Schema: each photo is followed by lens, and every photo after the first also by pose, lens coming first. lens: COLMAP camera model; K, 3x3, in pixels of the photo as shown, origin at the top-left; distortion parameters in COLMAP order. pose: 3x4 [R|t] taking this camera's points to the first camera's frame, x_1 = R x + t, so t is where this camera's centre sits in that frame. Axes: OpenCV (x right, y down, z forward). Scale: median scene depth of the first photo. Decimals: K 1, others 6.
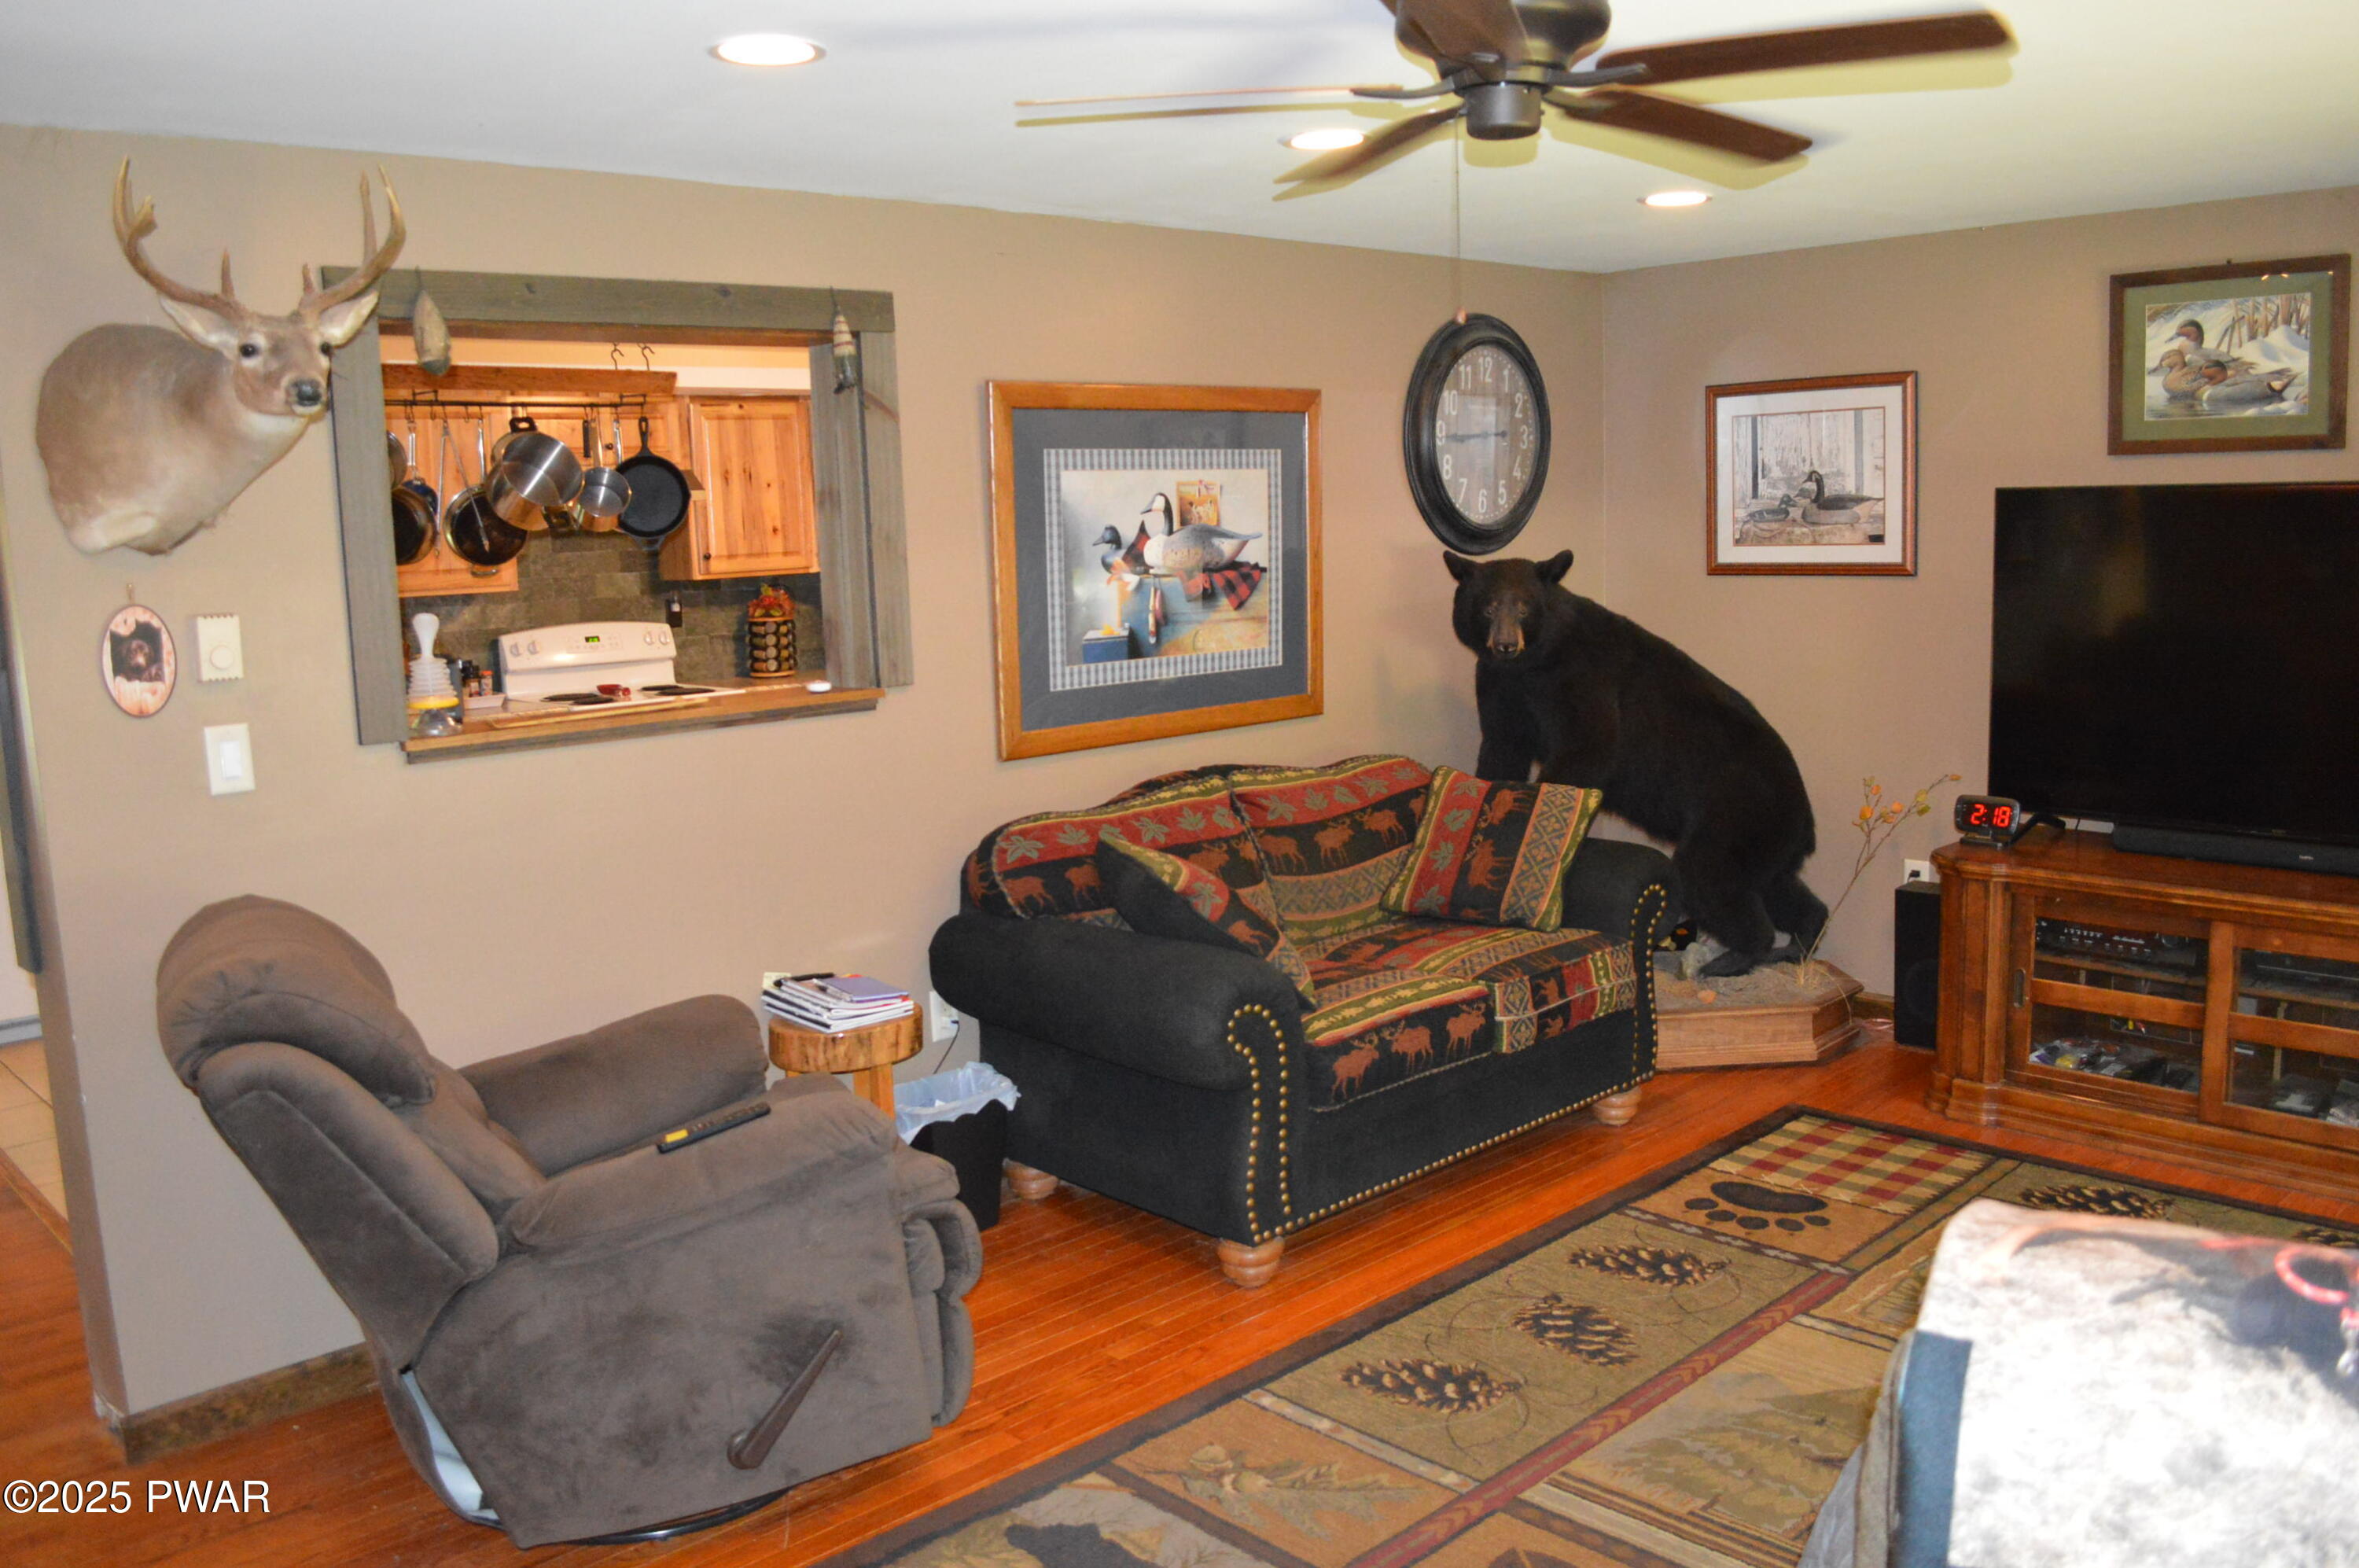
lens RADIAL K [[1887.3, 0, 1187.6], [0, 1887.3, 785.5], [0, 0, 1]] dist [-0.078609, -0.001595]
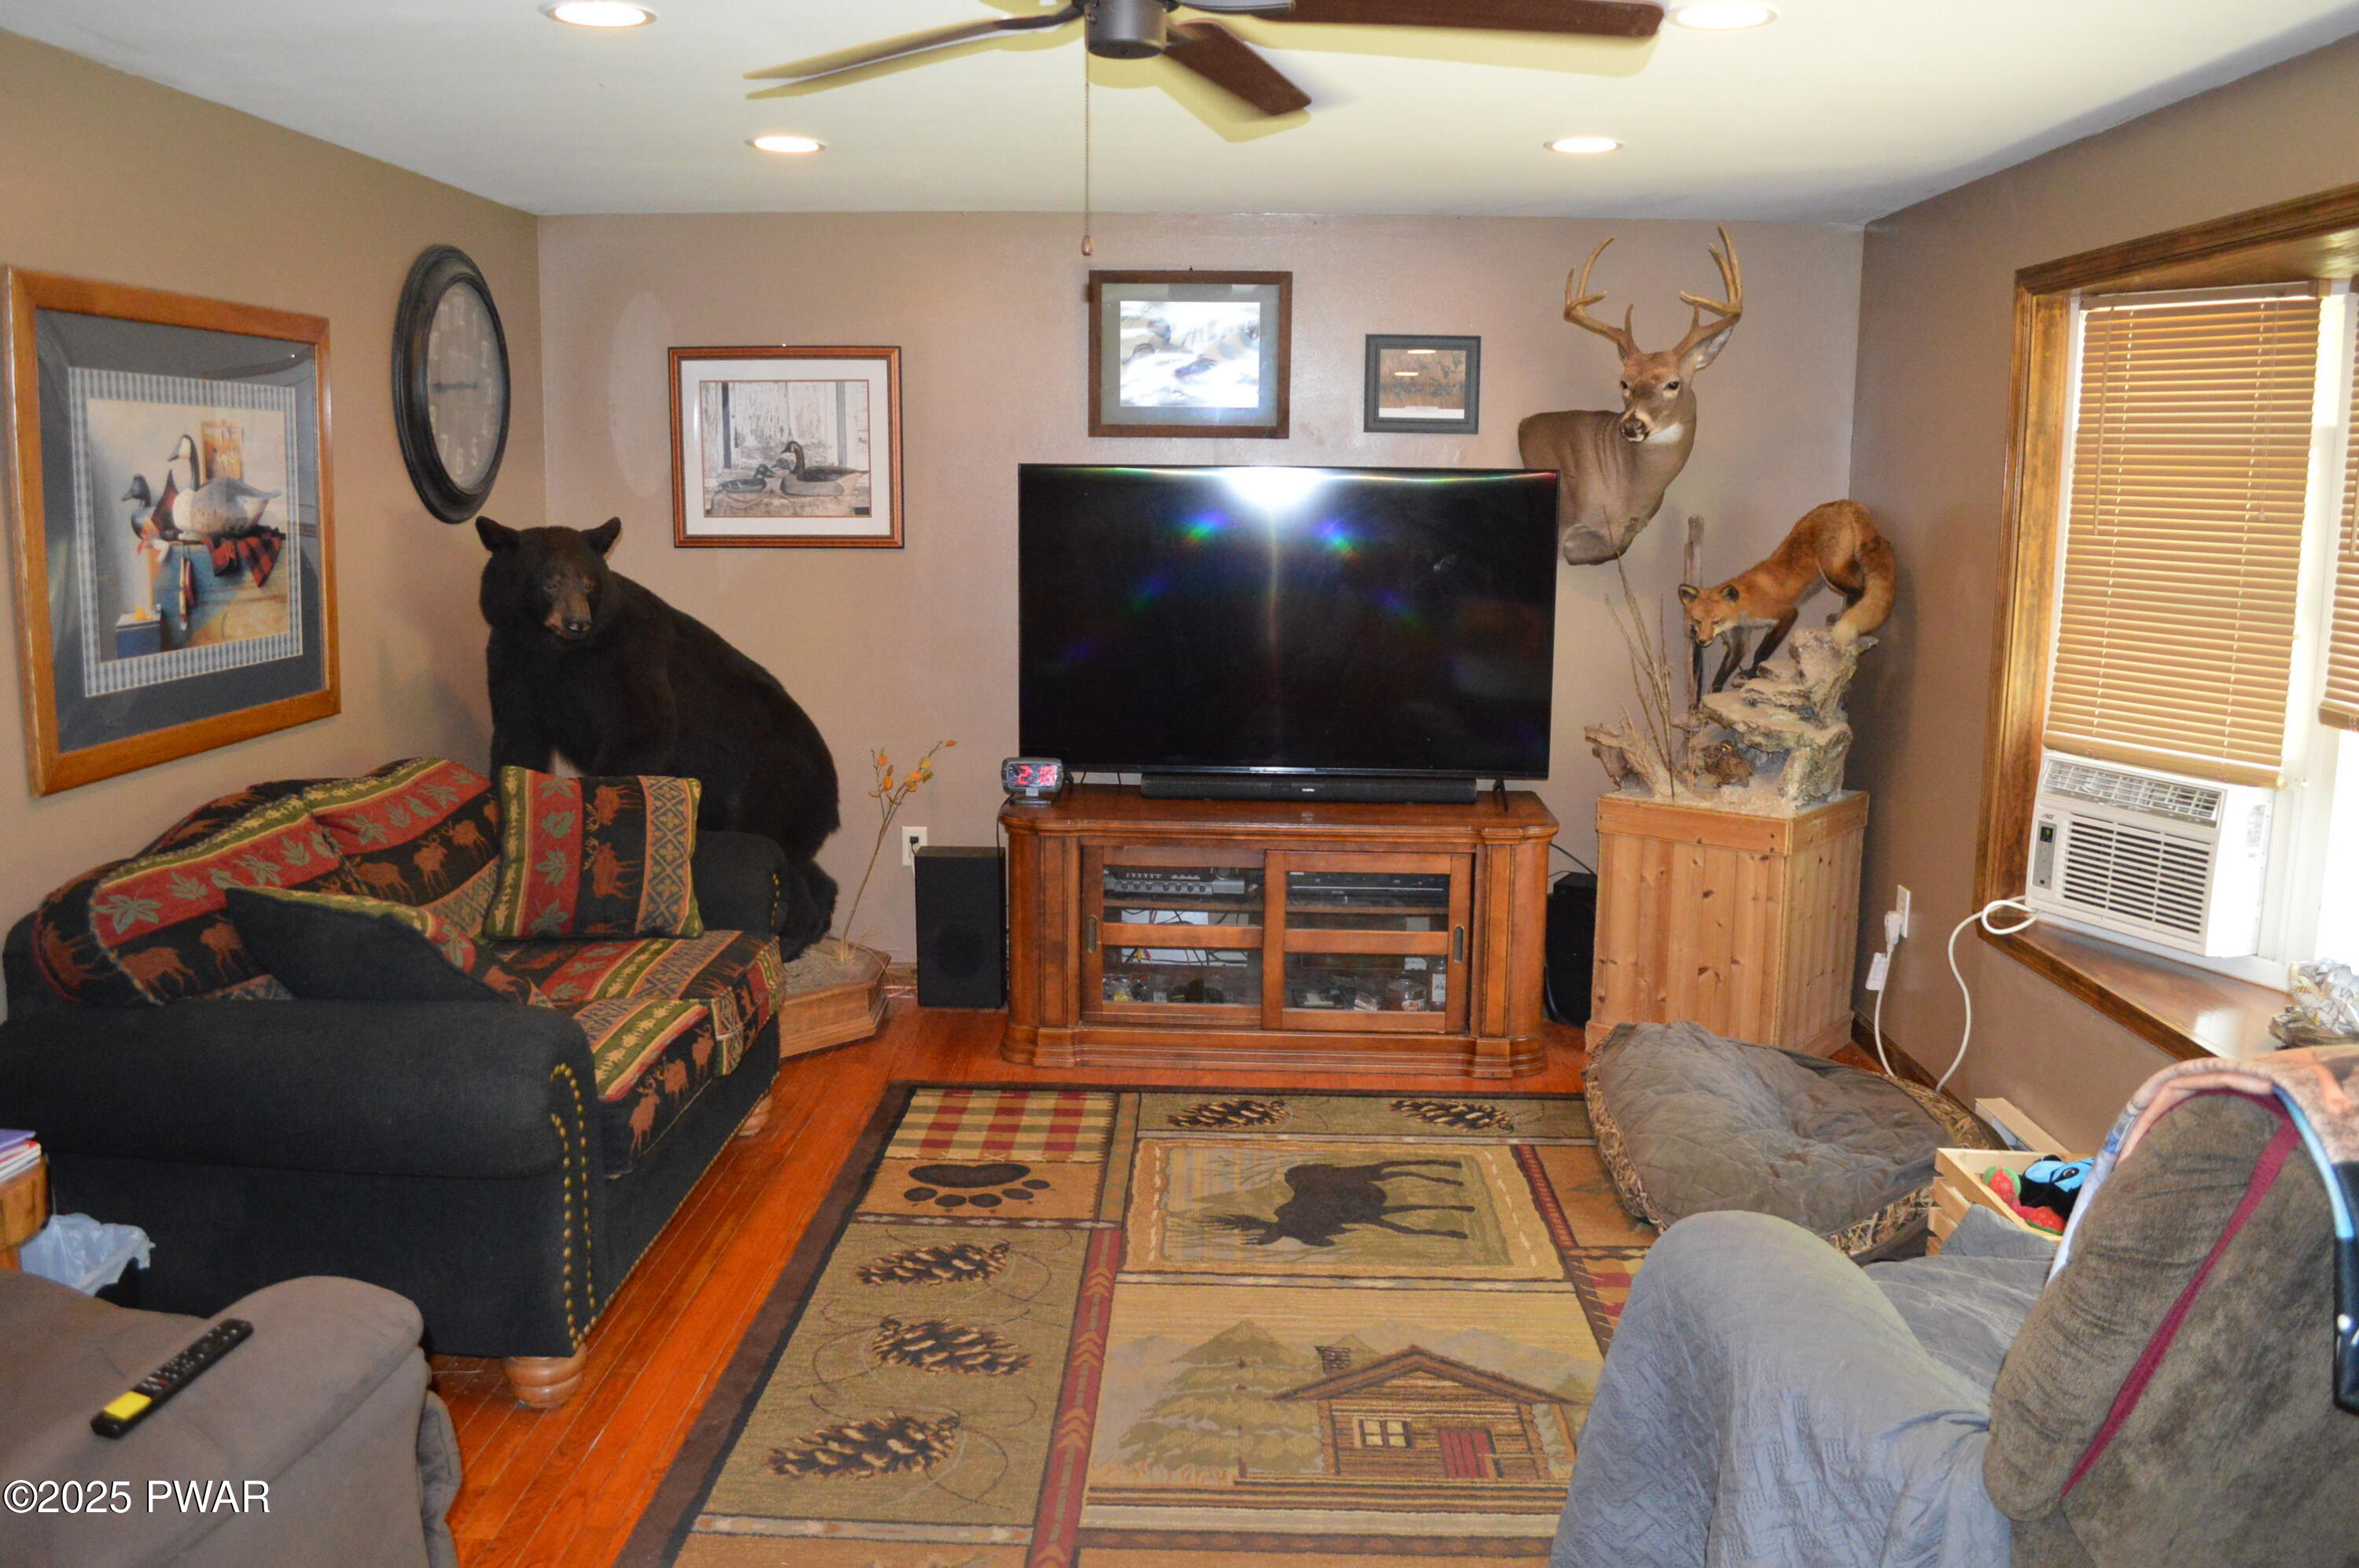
lens RADIAL K [[1887.3, 0, 1180.6], [0, 1887.3, 780.4], [0, 0, 1]] dist [-0.078609, -0.001595]
pose [[0.713232, -0.073178, 0.697098, -0.264714], [0.068758, 0.997043, 0.034315, -0.012590], [-0.697548, 0.023457, 0.716154, 0.185589]]
